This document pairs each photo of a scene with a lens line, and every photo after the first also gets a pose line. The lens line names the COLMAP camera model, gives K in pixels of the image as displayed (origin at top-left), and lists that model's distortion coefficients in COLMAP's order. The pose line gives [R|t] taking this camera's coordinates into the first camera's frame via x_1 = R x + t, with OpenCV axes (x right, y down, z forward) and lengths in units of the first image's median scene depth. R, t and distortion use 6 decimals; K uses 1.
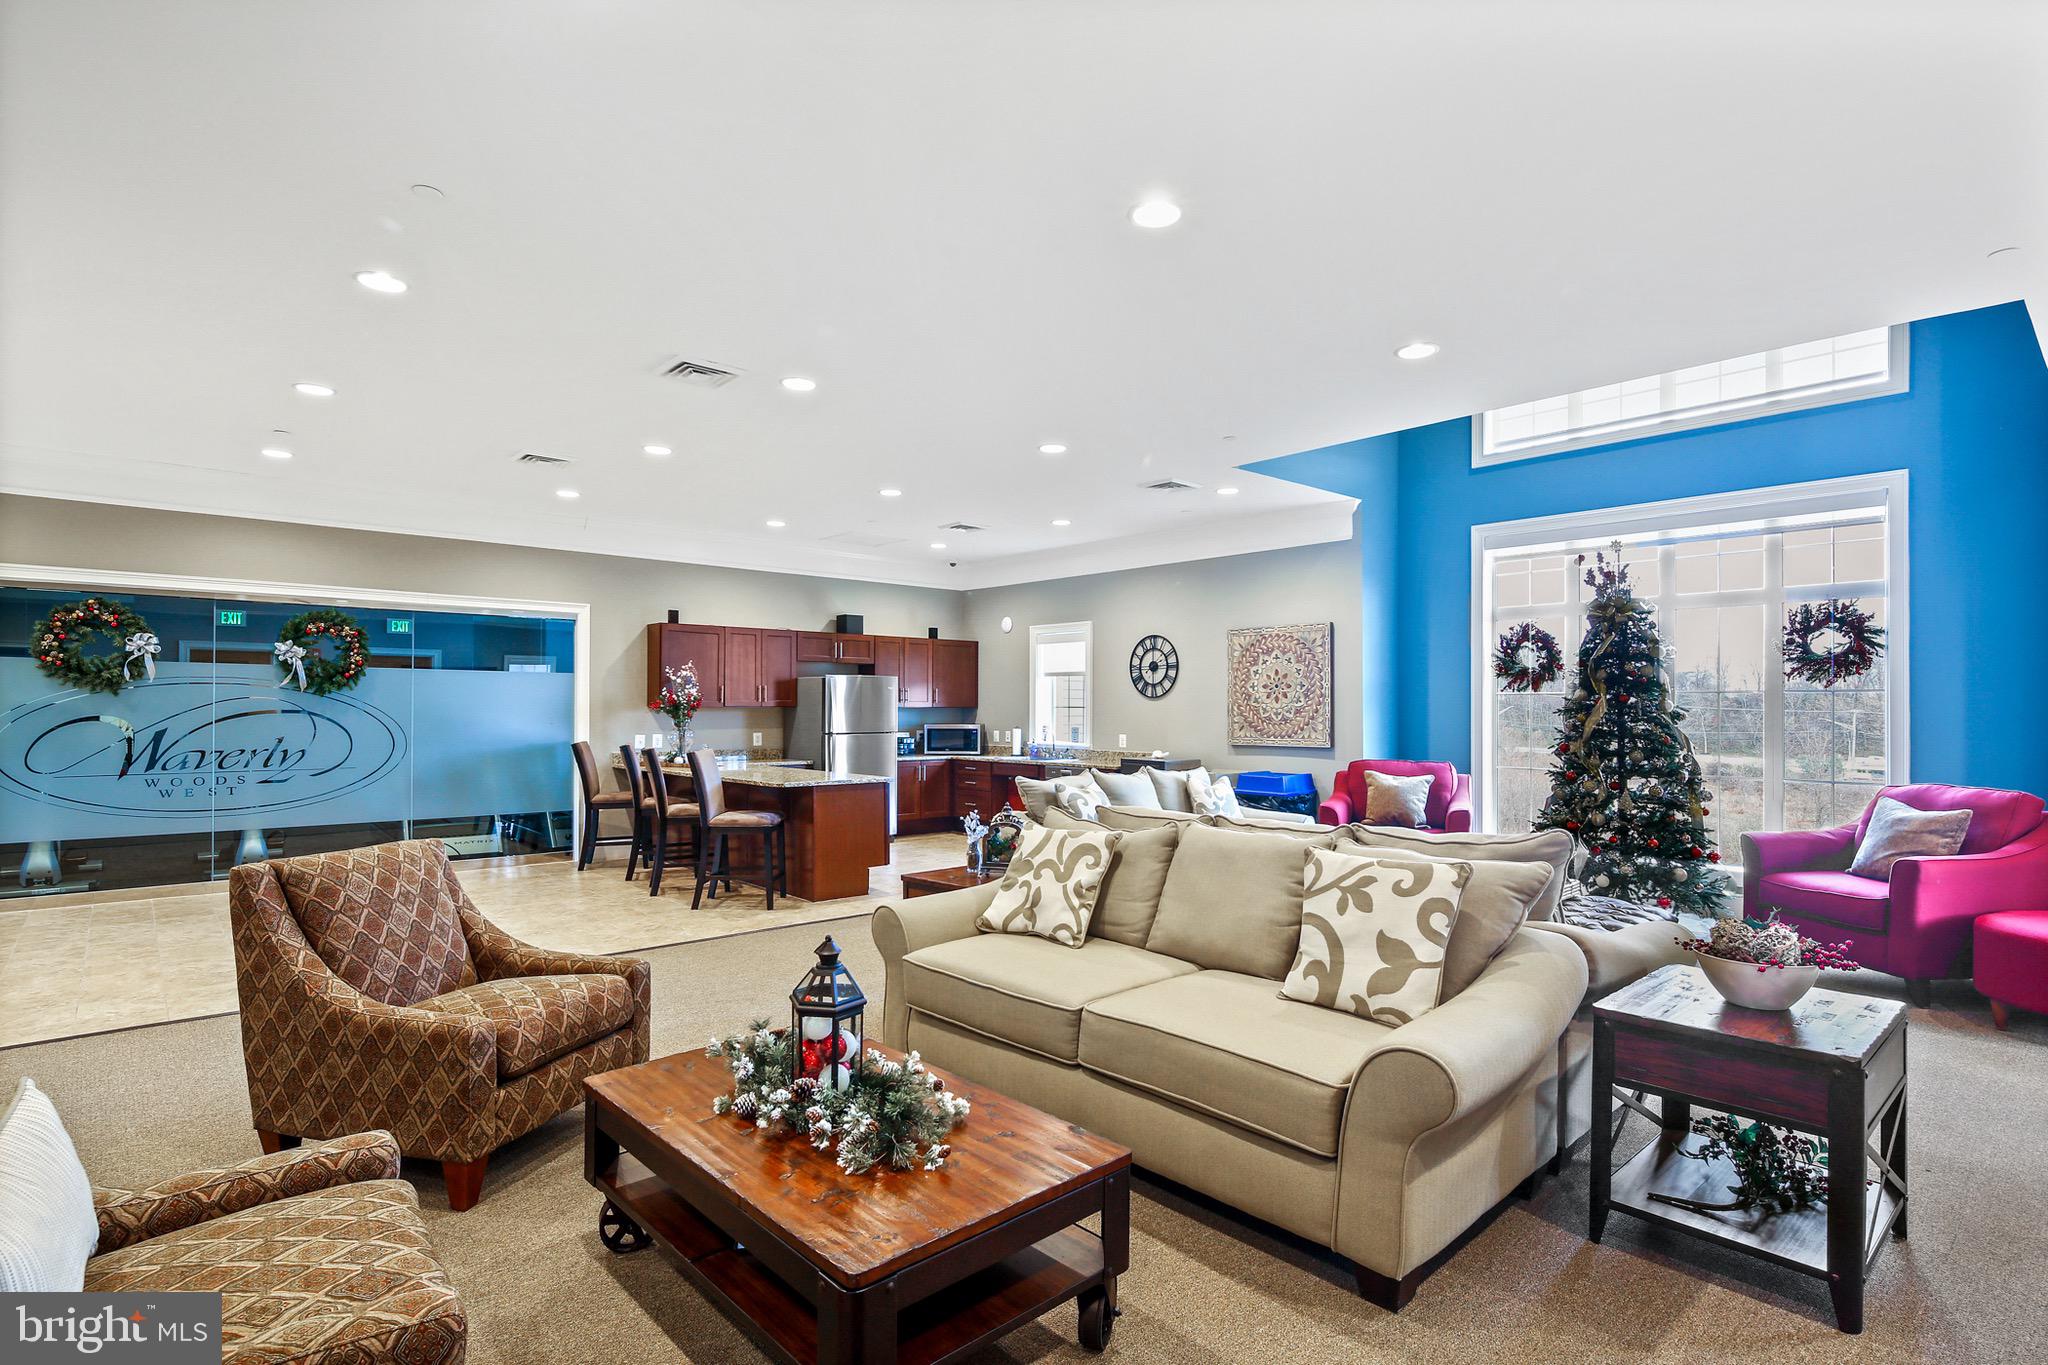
lens RADIAL K [[1012.2, 0, 1060.9], [0, 1012.2, 709.8], [0, 0, 1]] dist [-0.032376, -0.000578]
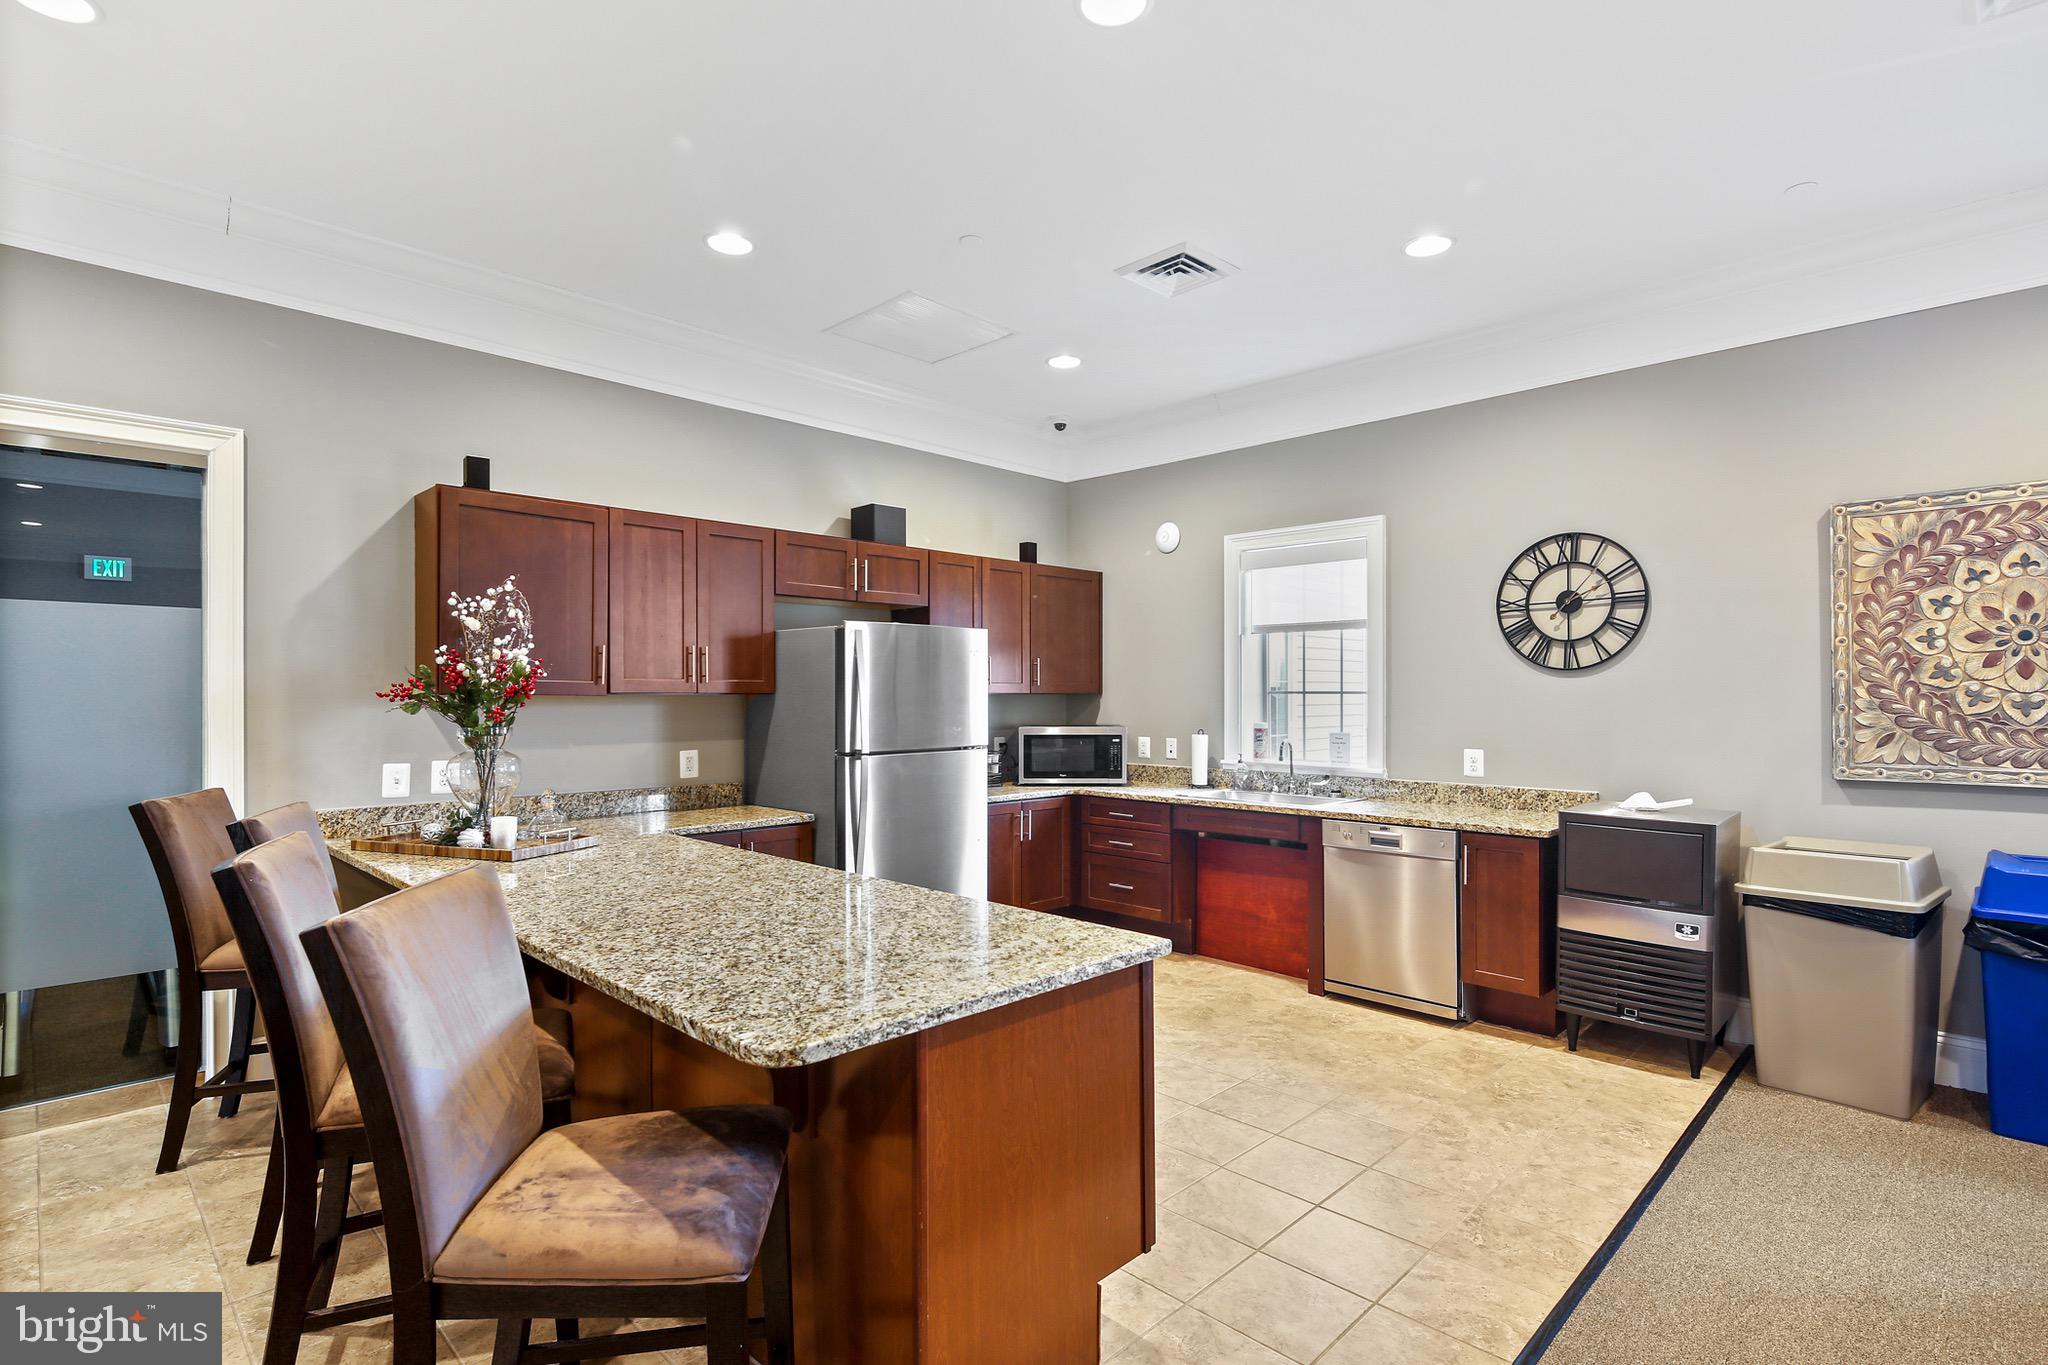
lens RADIAL K [[991.5, 0, 1030.4], [0, 991.5, 694.4], [0, 0, 1]] dist [0.000127, -0.000332]
pose [[0.999358, -0.004035, 0.035591, -0.166955], [0.004123, 0.999989, -0.002402, -0.001062], [-0.035581, 0.002547, 0.999364, 0.562148]]
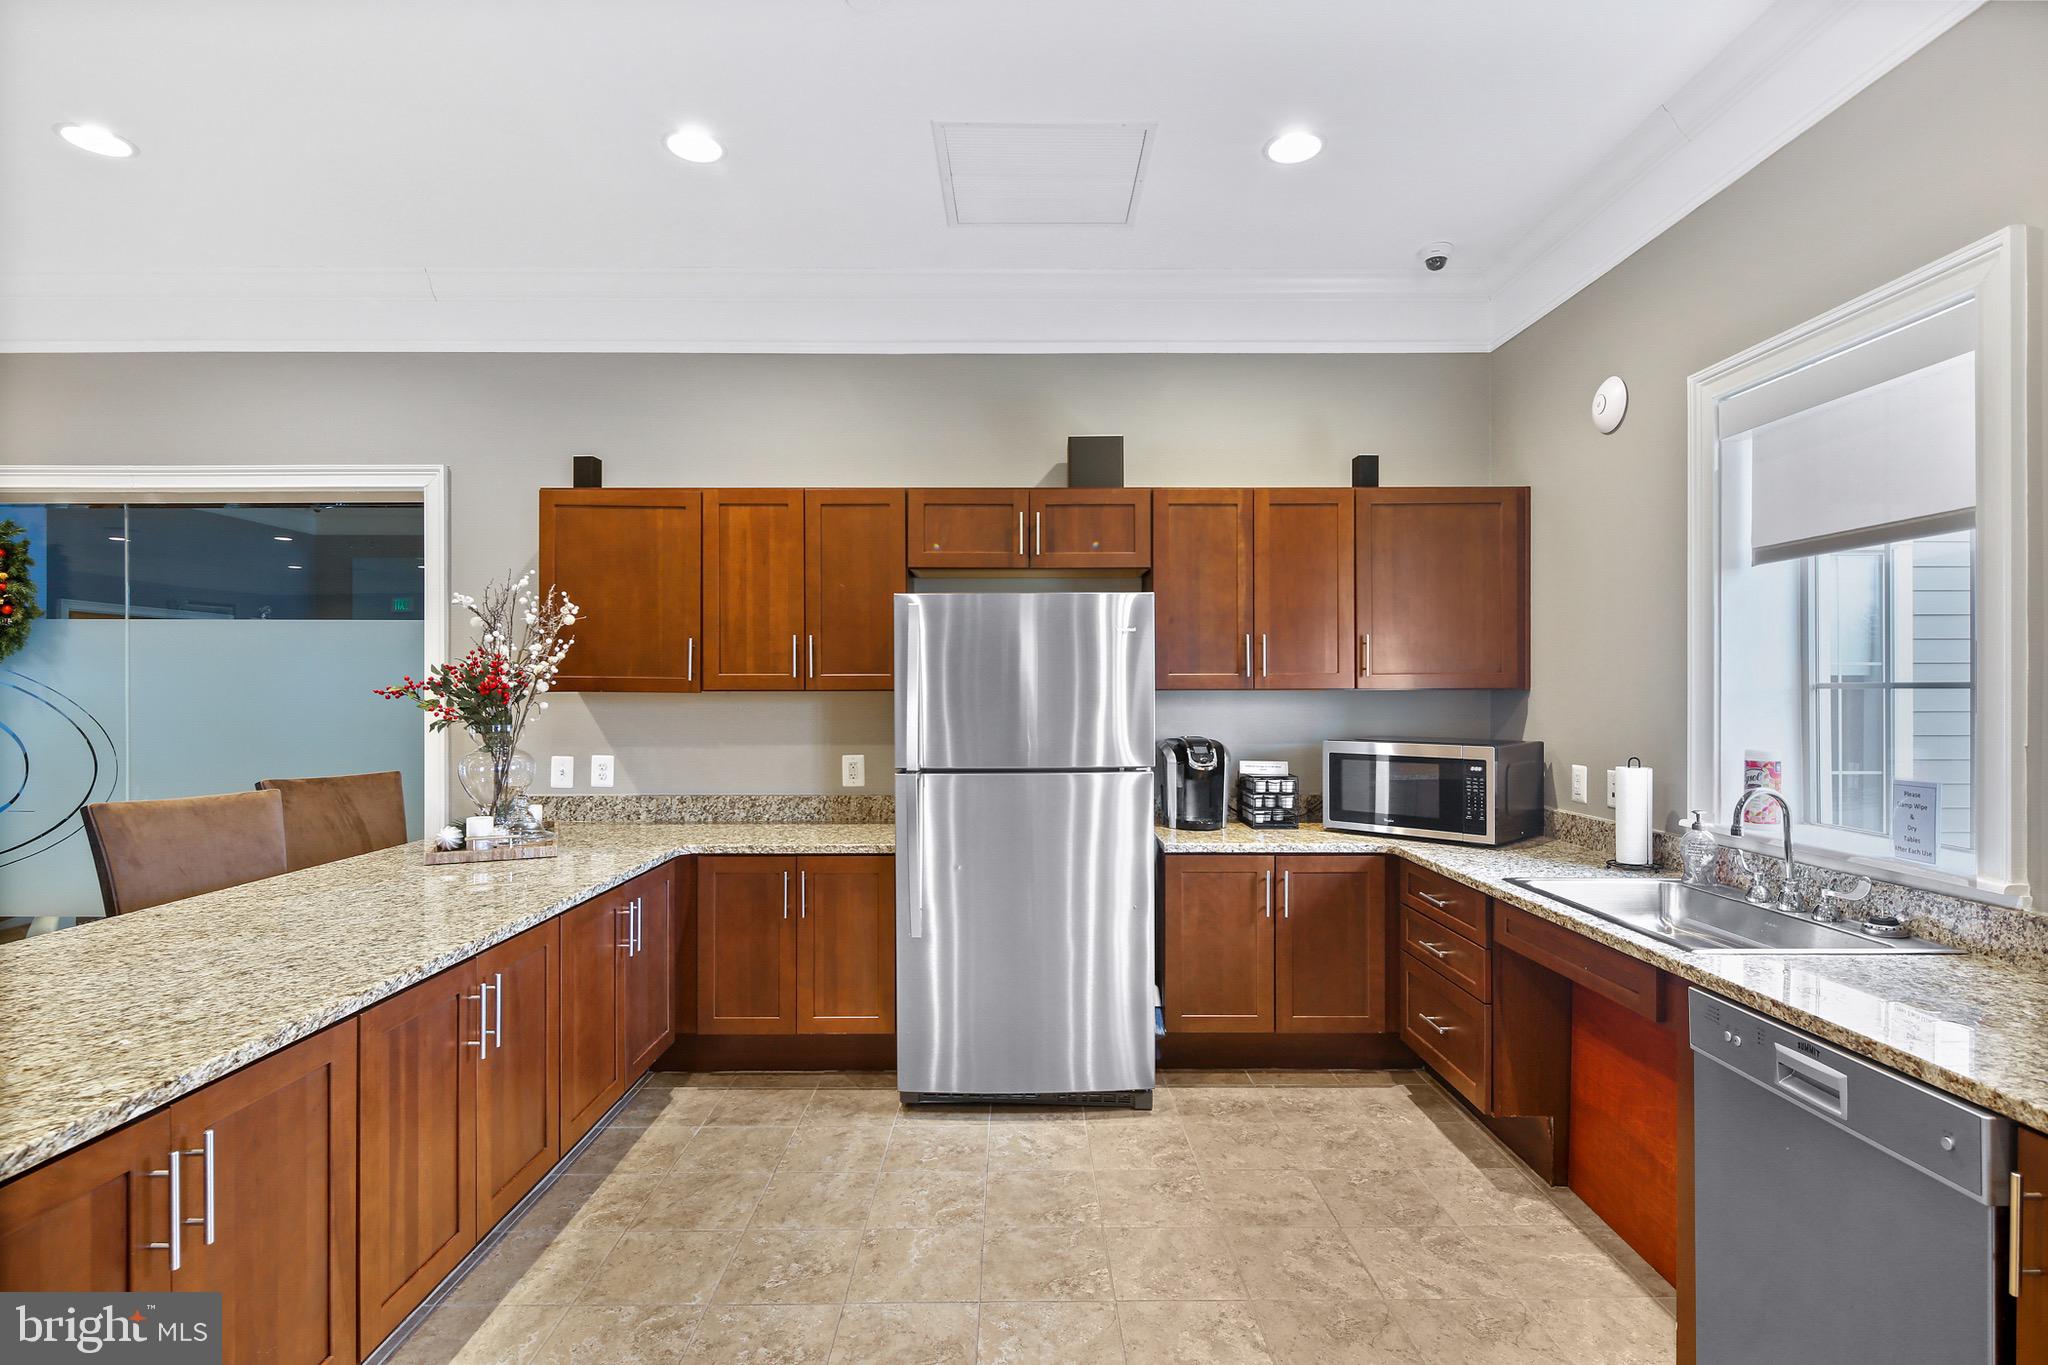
lens RADIAL K [[991.5, 0, 1030.4], [0, 991.5, 694.4], [0, 0, 1]] dist [0.000127, -0.000332]
pose [[0.730846, -0.001822, -0.682540, 0.022334], [0.002869, 0.999996, 0.000402, -0.001450], [0.682536, -0.002252, 0.730848, 0.786943]]
